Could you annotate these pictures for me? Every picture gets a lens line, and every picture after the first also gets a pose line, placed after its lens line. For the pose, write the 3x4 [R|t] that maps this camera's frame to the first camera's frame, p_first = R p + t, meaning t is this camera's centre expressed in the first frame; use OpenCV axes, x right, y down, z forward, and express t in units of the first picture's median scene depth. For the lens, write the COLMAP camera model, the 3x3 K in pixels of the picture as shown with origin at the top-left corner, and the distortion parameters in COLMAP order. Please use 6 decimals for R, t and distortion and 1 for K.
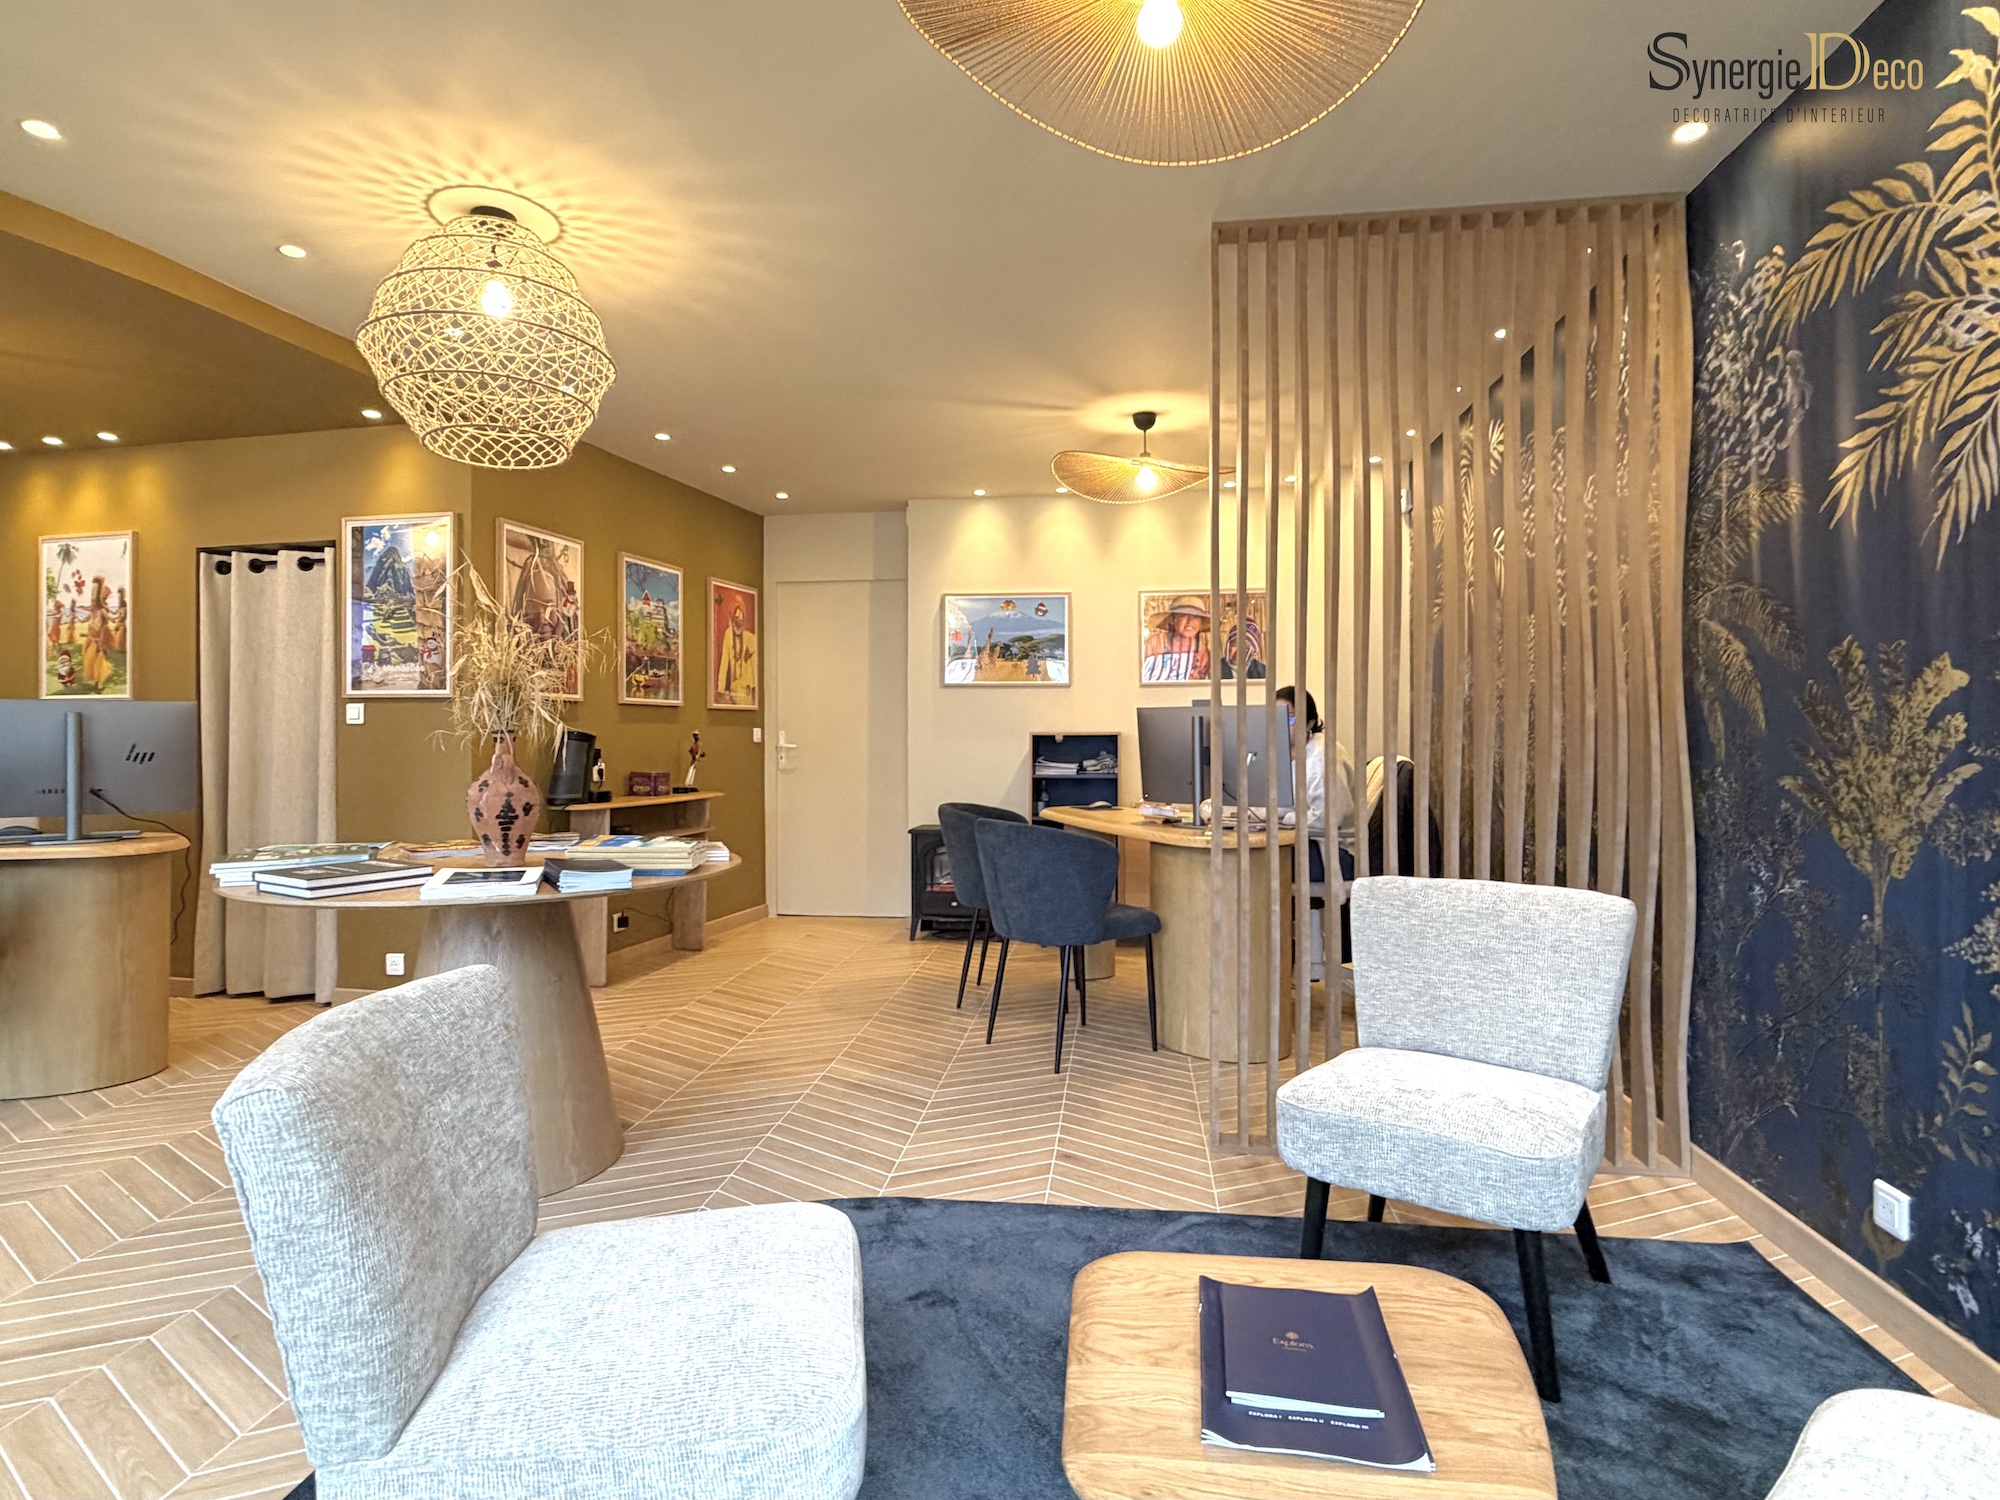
lens RADIAL K [[1054.4, 0, 980.1], [0, 1054.4, 732.3], [0, 0, 1]] dist [-0.001431, 0.000082]
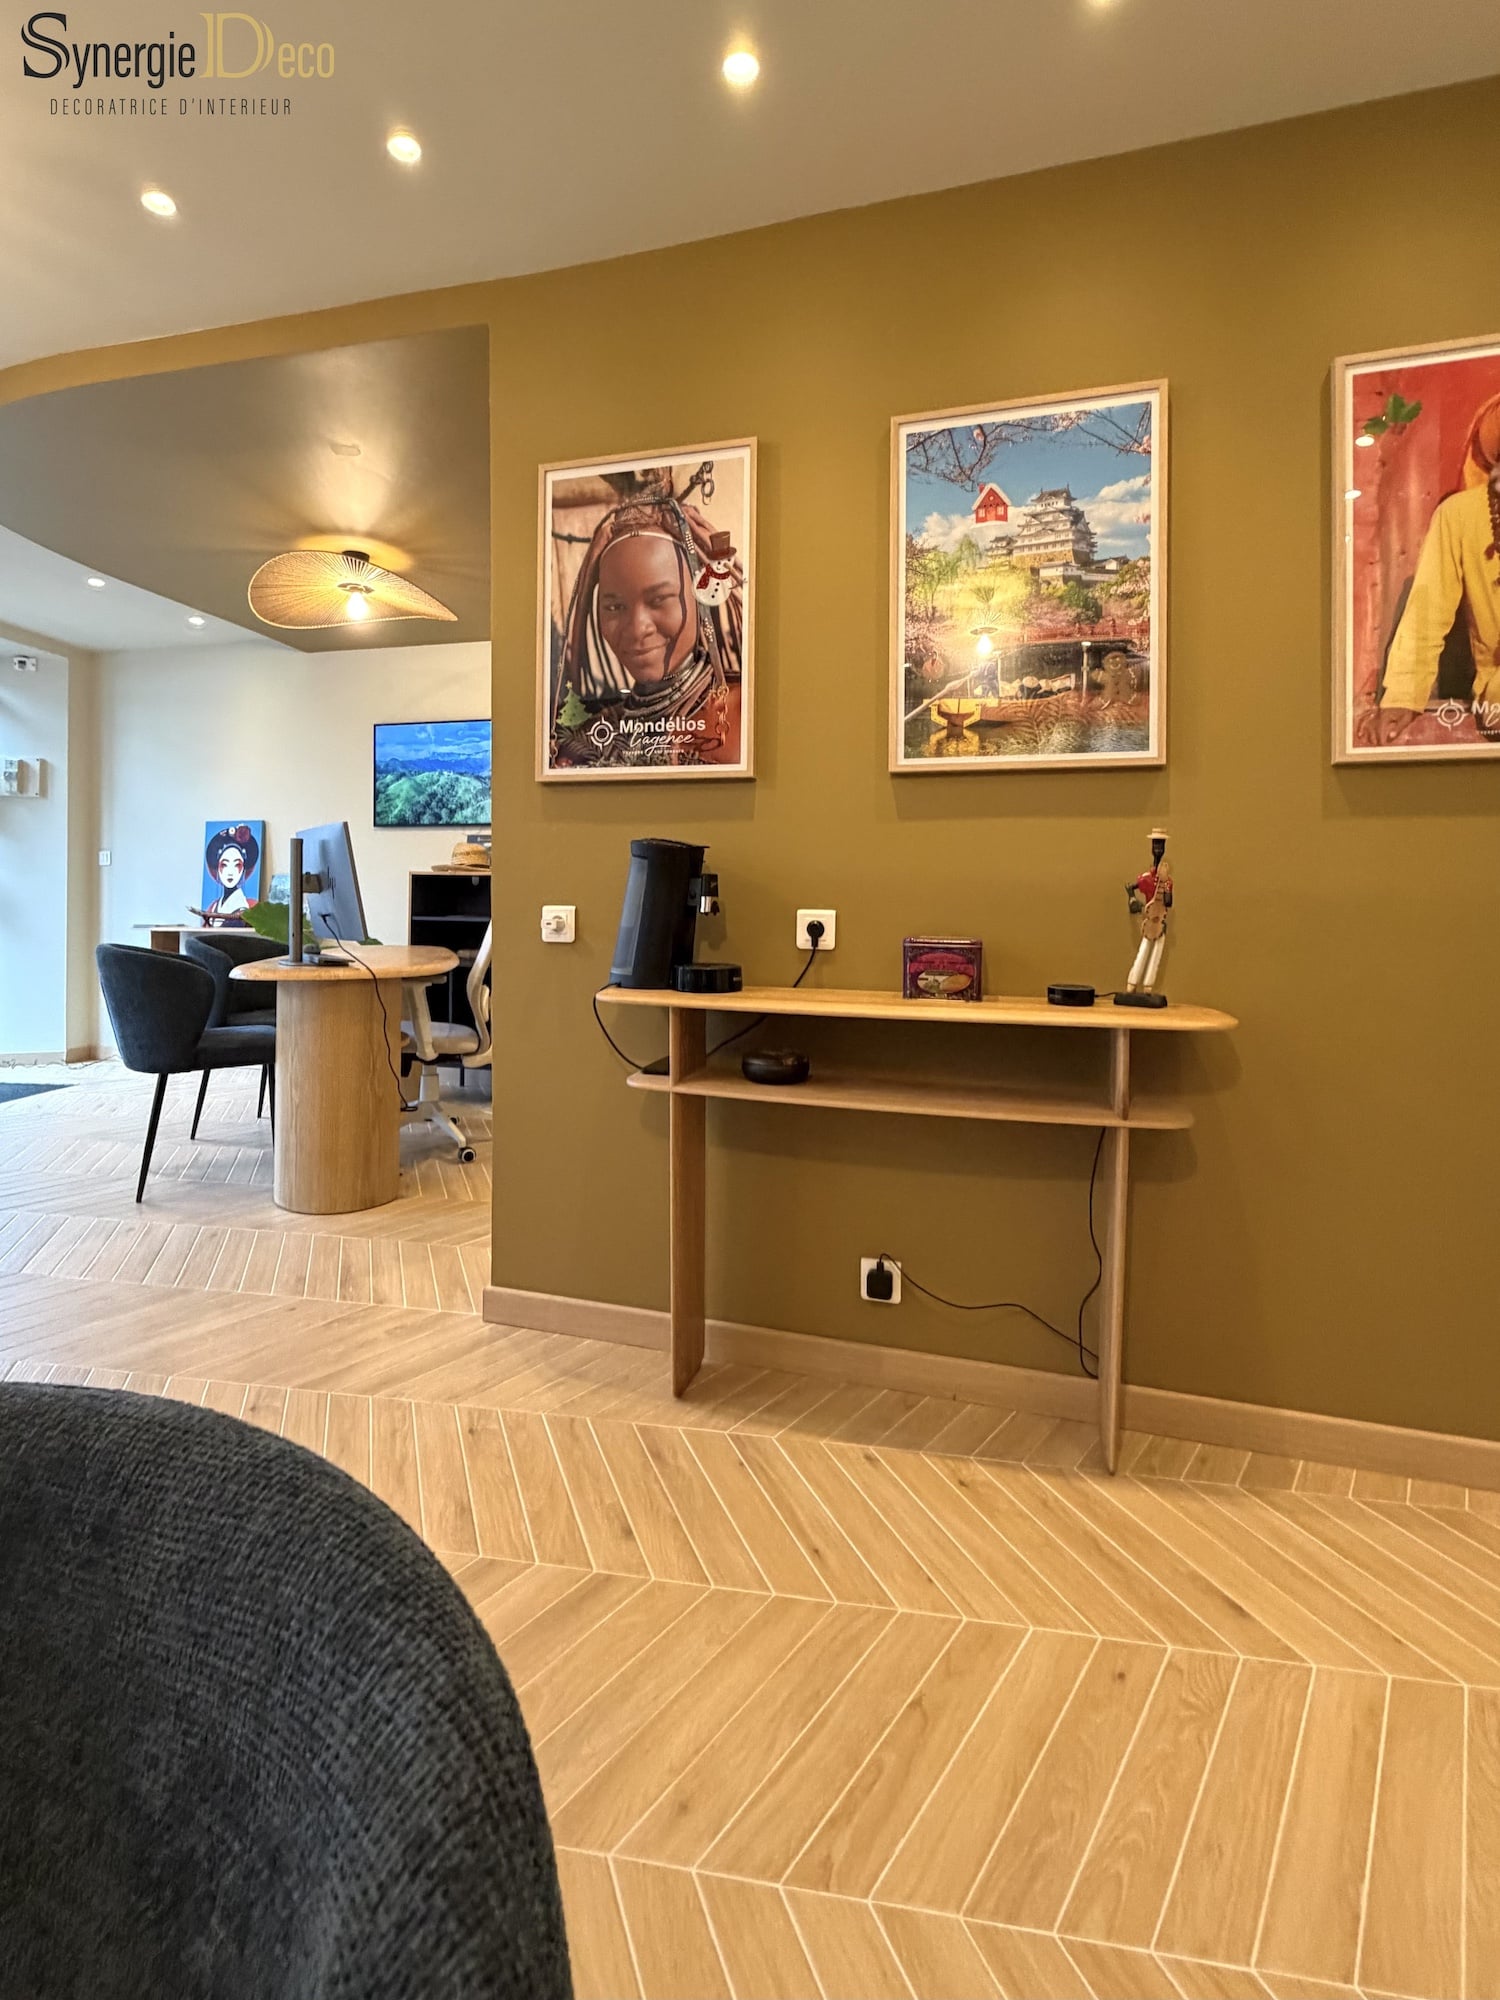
lens RADIAL K [[940.1, 0, 729.3], [0, 940.1, 905.8], [0, 0, 1]] dist [-0.000038, -0.000134]
pose [[-0.015180, 0.006170, -0.999866, 0.047807], [-0.009474, 0.999935, 0.006314, 0.027281], [0.999840, 0.009568, -0.015120, 1.050118]]
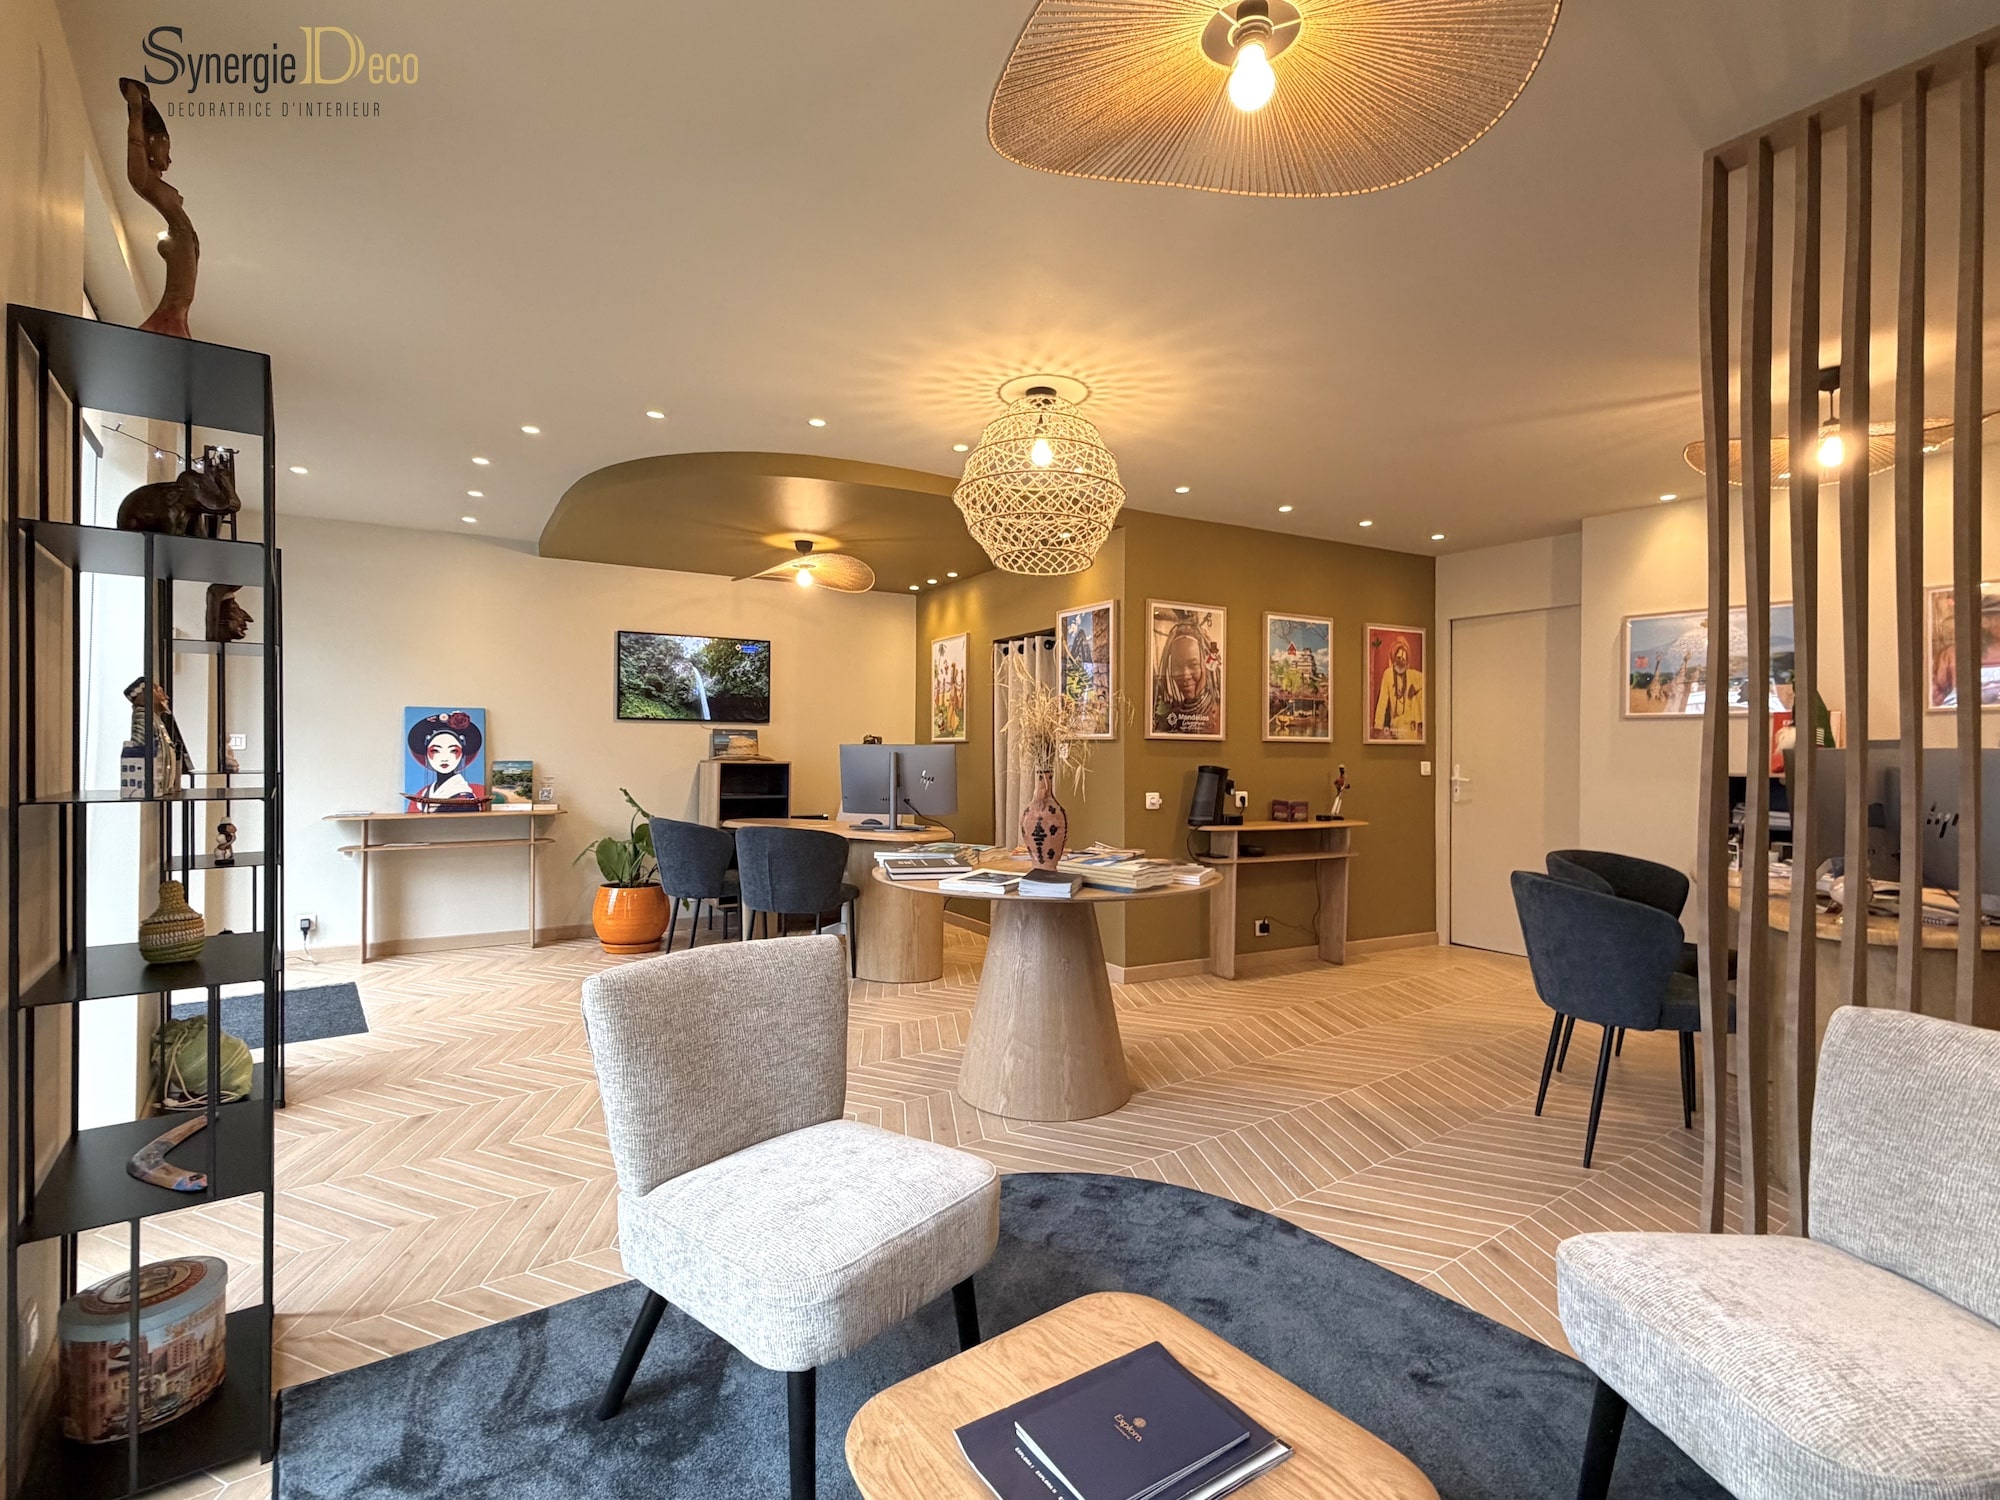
lens RADIAL K [[929.7, 0, 987.7], [0, 929.7, 753.2], [0, 0, 1]] dist [0.001384, -0.000043]
pose [[0.689853, 0.006398, -0.723921, 0.216581], [-0.006950, 0.999973, 0.002215, -0.015876], [0.723916, 0.003504, 0.689880, 0.074679]]
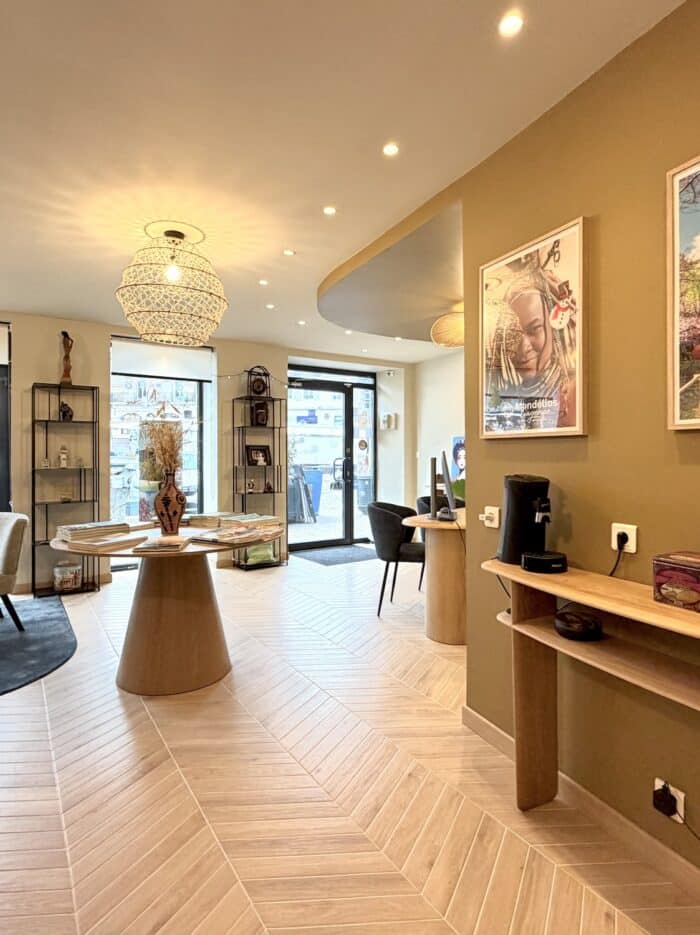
lens RADIAL K [[516.8, 0, 346.7], [0, 516.8, 457.5], [0, 0, 1]] dist [-0.002523, 0.002078]
pose [[-0.754891, 0.005677, -0.655826, -0.017291], [0.006051, 0.999980, 0.001690, -0.015911], [0.655822, -0.002692, -0.754910, 1.226580]]
